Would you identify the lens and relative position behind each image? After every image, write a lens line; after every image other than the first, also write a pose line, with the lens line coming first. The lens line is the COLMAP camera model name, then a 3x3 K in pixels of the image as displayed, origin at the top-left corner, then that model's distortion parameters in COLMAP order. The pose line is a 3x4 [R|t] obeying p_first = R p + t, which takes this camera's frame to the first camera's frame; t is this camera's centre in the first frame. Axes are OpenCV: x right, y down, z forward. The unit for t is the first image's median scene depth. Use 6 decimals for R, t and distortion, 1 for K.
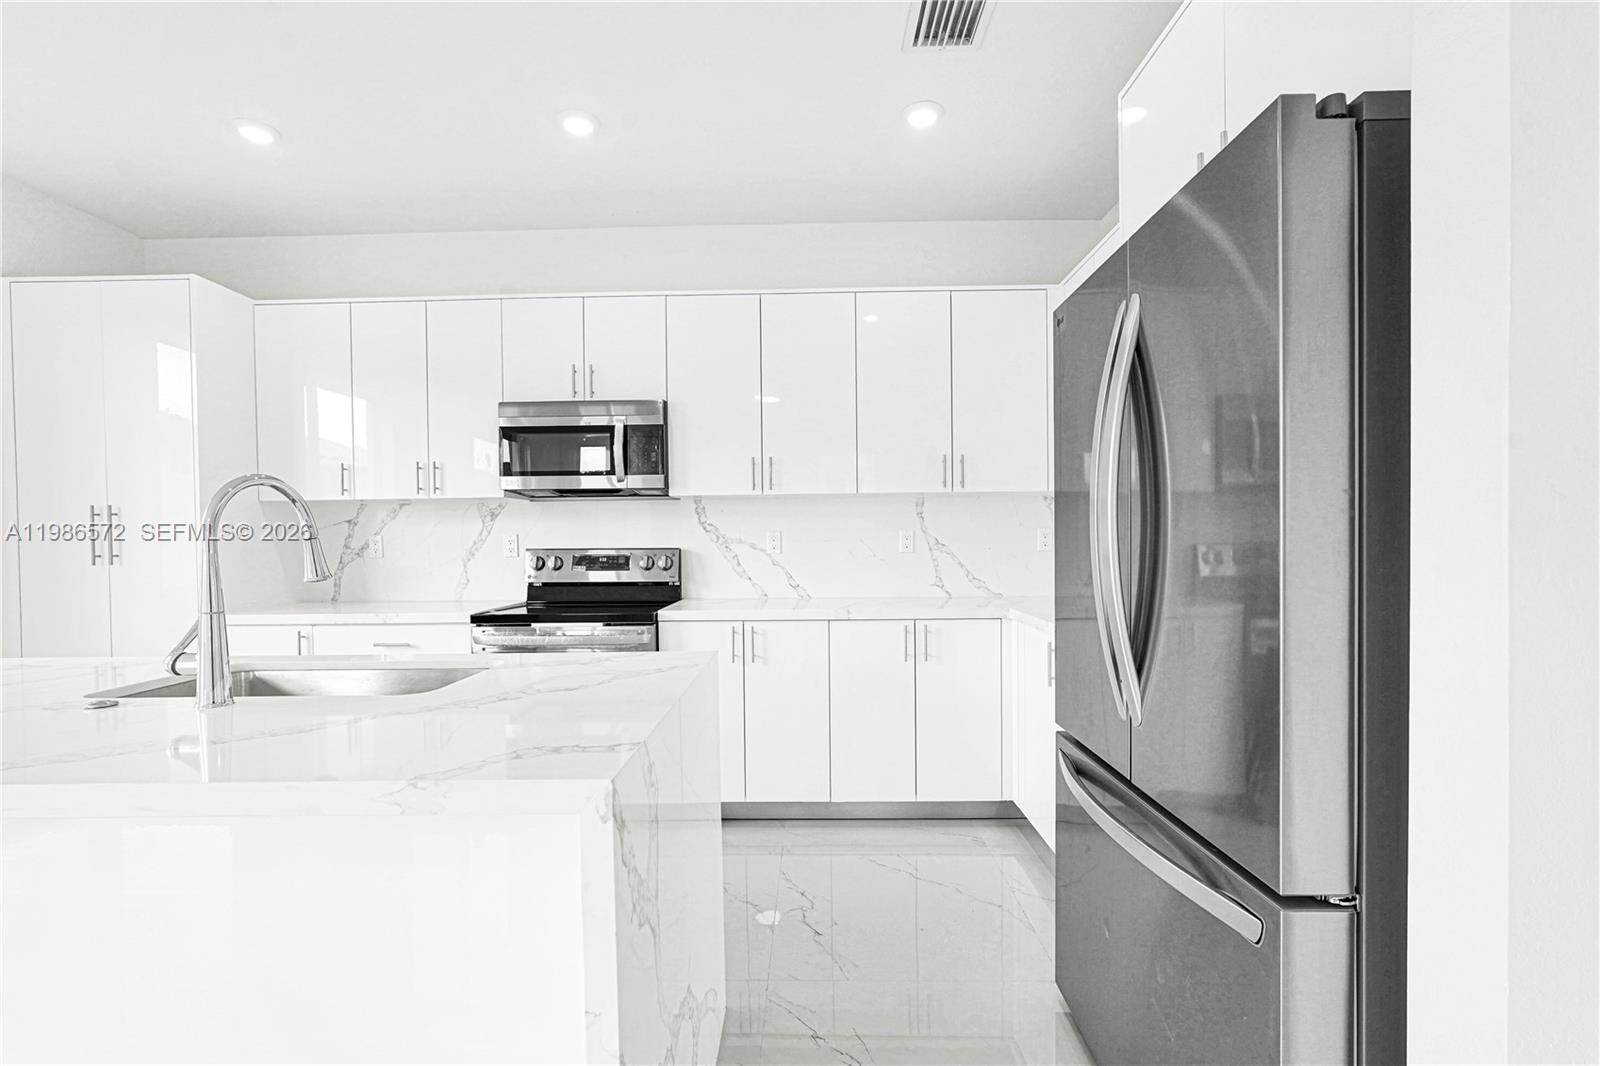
lens RADIAL K [[728.4, 0, 796.4], [0, 728.4, 546.6], [0, 0, 1]] dist [-0.006105, 0.000922]
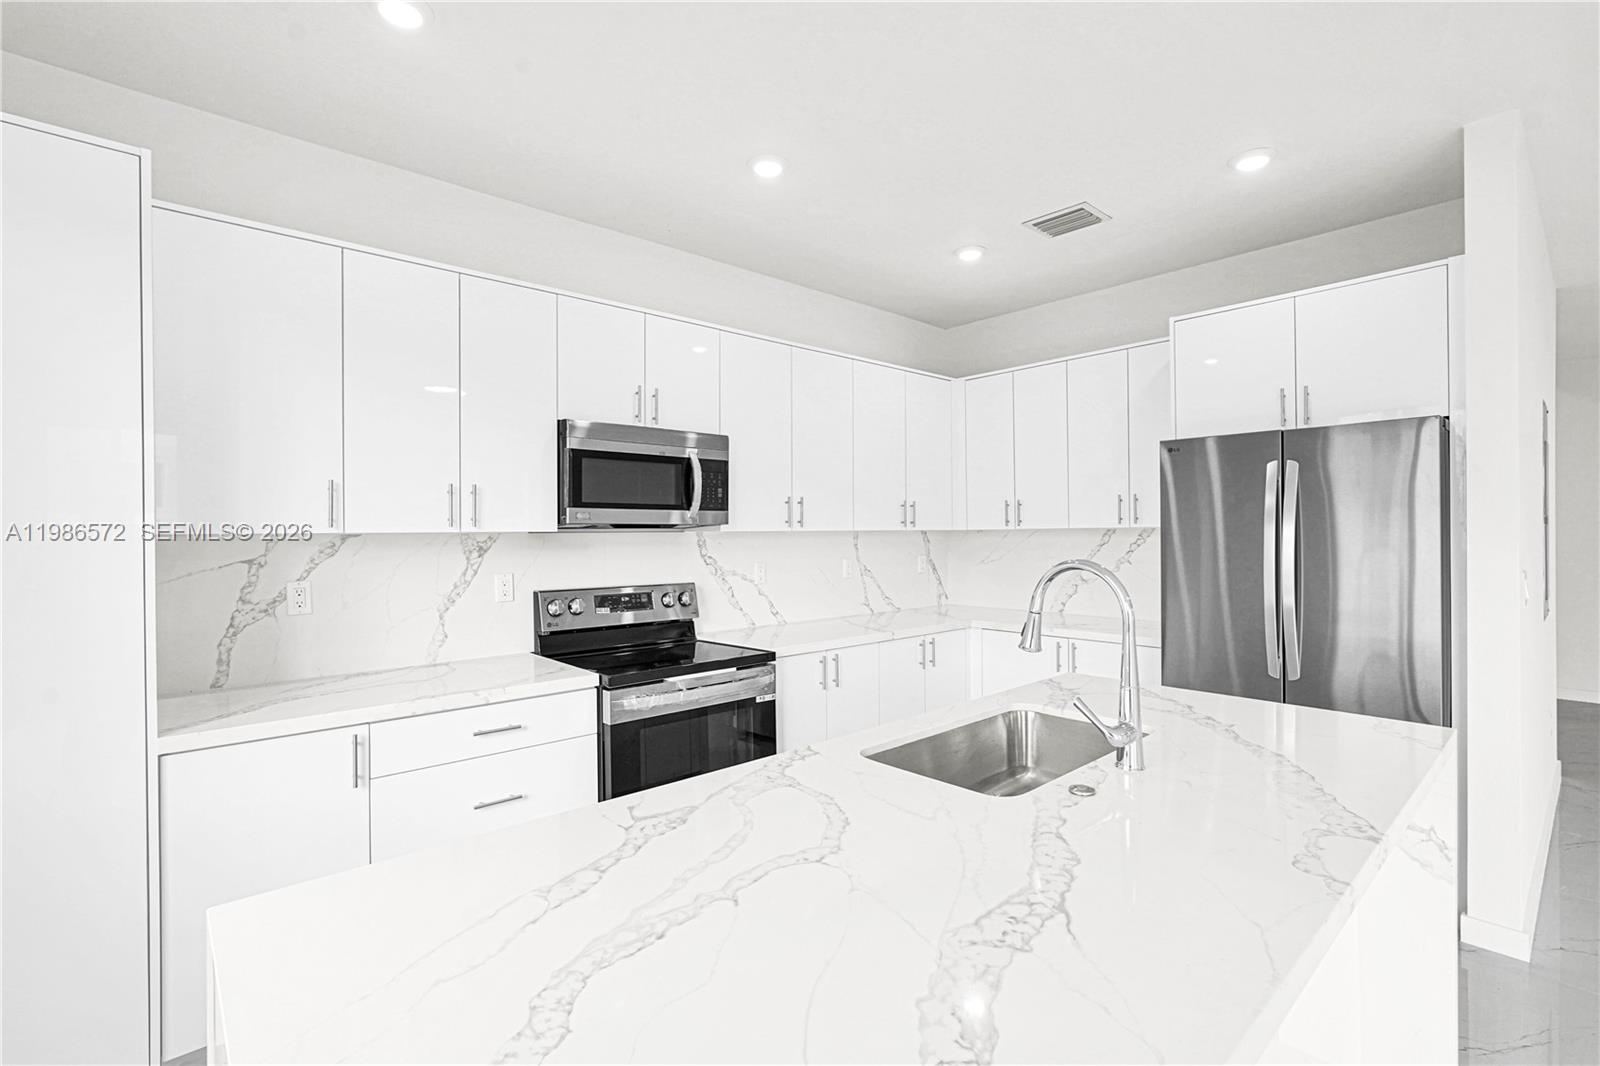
lens RADIAL K [[728.4, 0, 807.6], [0, 728.4, 529.8], [0, 0, 1]] dist [-0.006105, 0.000922]
pose [[0.725486, 0.008047, 0.688190, -0.727867], [0.003586, 0.999874, -0.015471, -0.053387], [-0.688228, 0.013692, 0.725365, 0.191204]]
